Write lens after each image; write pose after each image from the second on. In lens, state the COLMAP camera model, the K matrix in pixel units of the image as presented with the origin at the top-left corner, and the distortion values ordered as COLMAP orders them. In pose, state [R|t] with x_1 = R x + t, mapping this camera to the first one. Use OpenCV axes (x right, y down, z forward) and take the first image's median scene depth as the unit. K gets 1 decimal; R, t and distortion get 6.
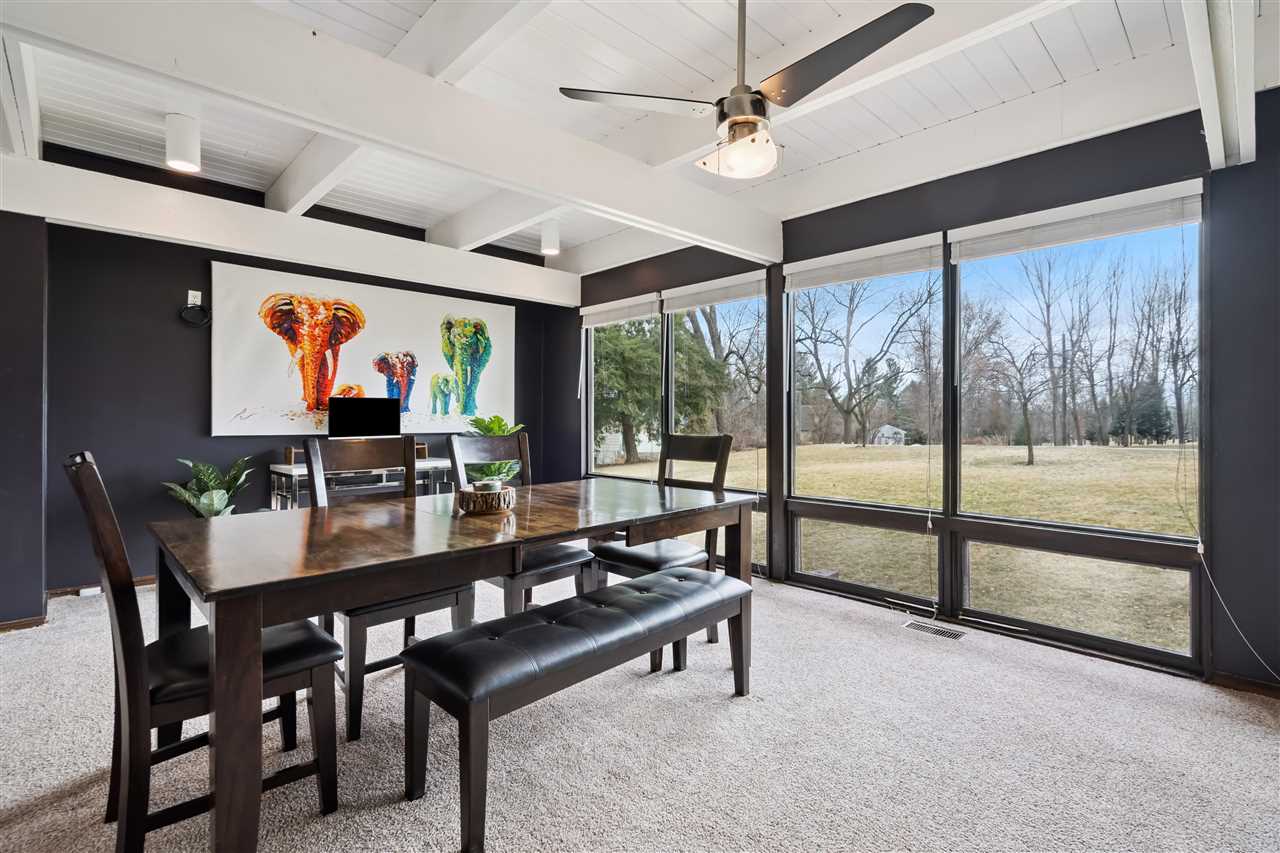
lens RADIAL K [[588.0, 0, 642.5], [0, 588.0, 418.9], [0, 0, 1]] dist [-0.006083, 0.002967]
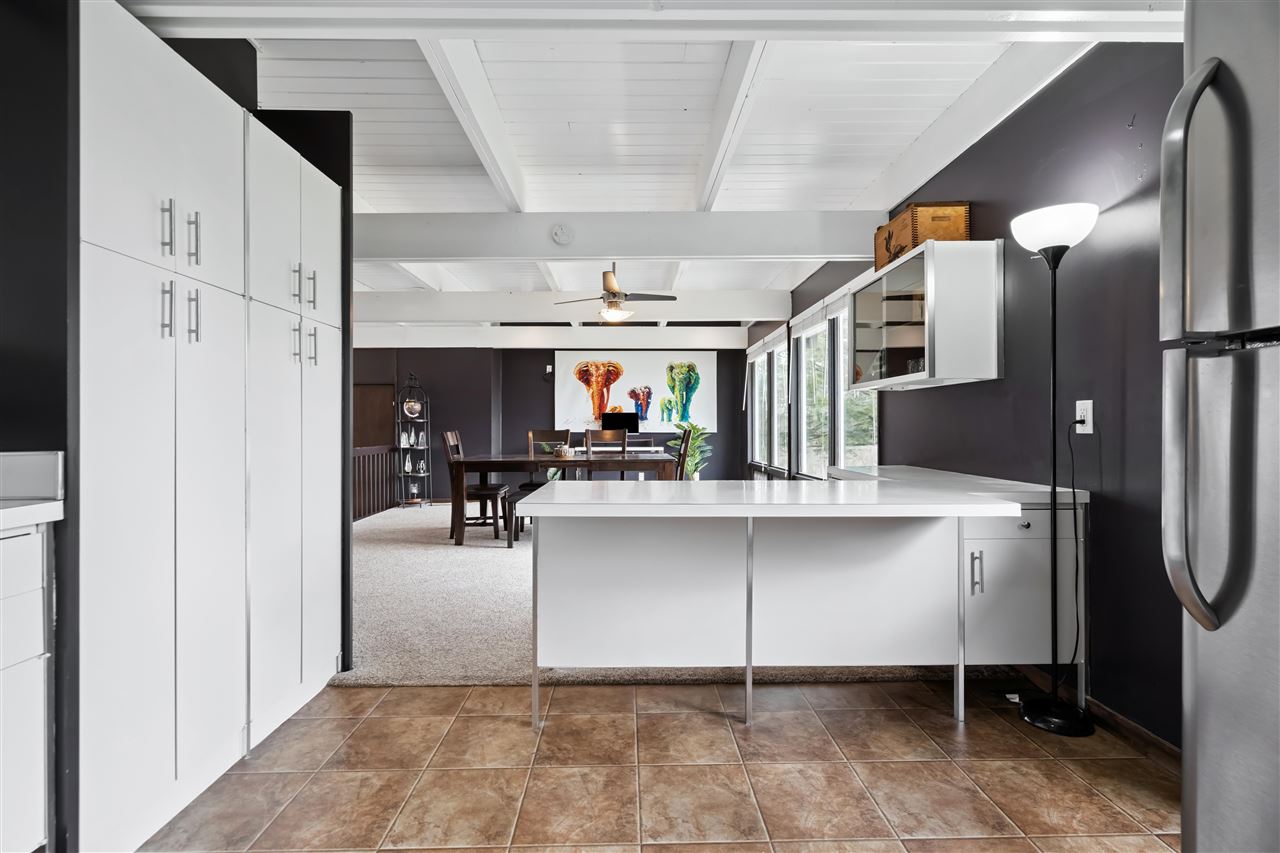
lens RADIAL K [[588.0, 0, 634.5], [0, 588.0, 430.1], [0, 0, 1]] dist [-0.006083, 0.002967]
pose [[0.727896, -0.000324, -0.685688, 0.854097], [-0.000515, 0.999999, -0.001020, 0.021220], [0.685687, 0.001096, 0.727895, -0.329531]]
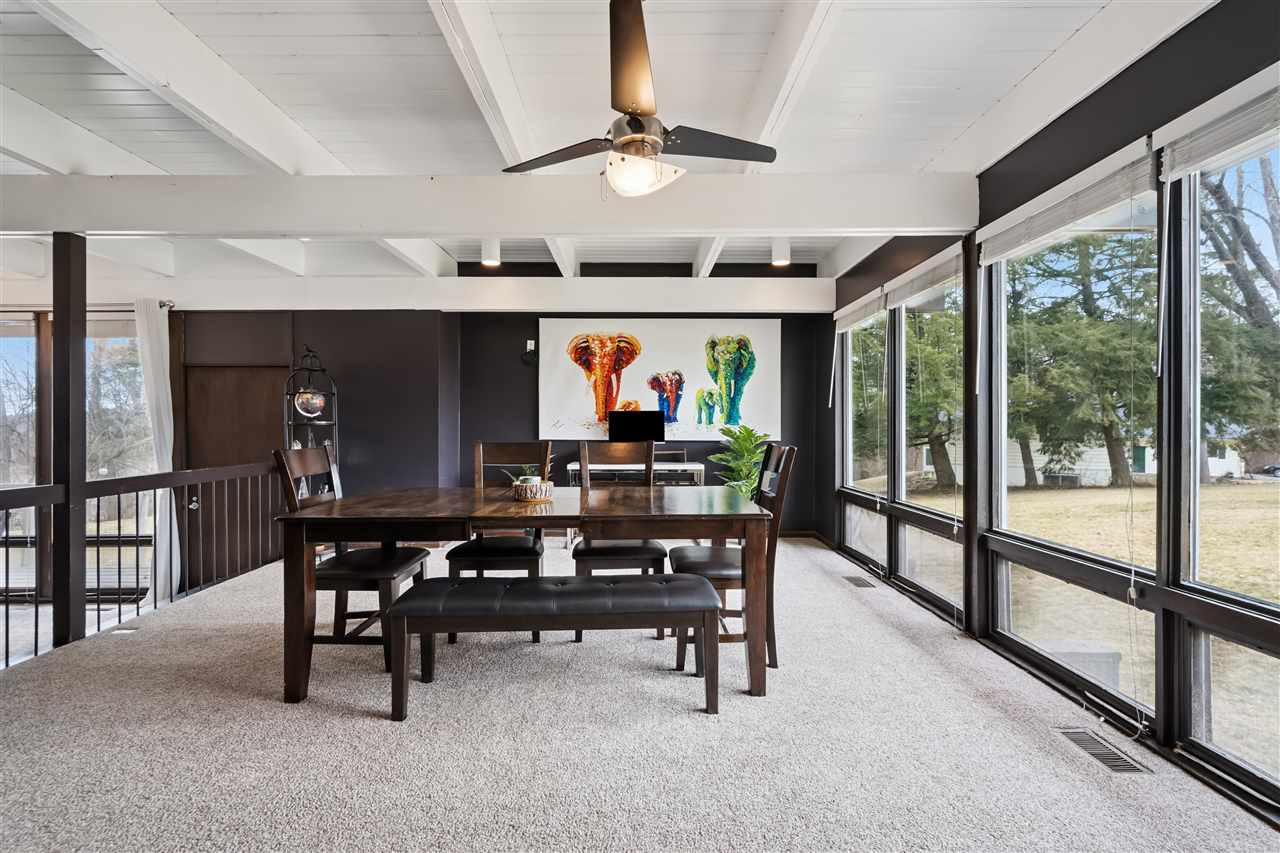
lens RADIAL K [[588.0, 0, 637.6], [0, 588.0, 427.3], [0, 0, 1]] dist [-0.006083, 0.002967]
pose [[0.722567, 0.000657, -0.691300, 0.391003], [-0.002447, 0.999996, -0.001608, 0.000248], [0.691296, 0.002854, 0.722566, 0.112055]]
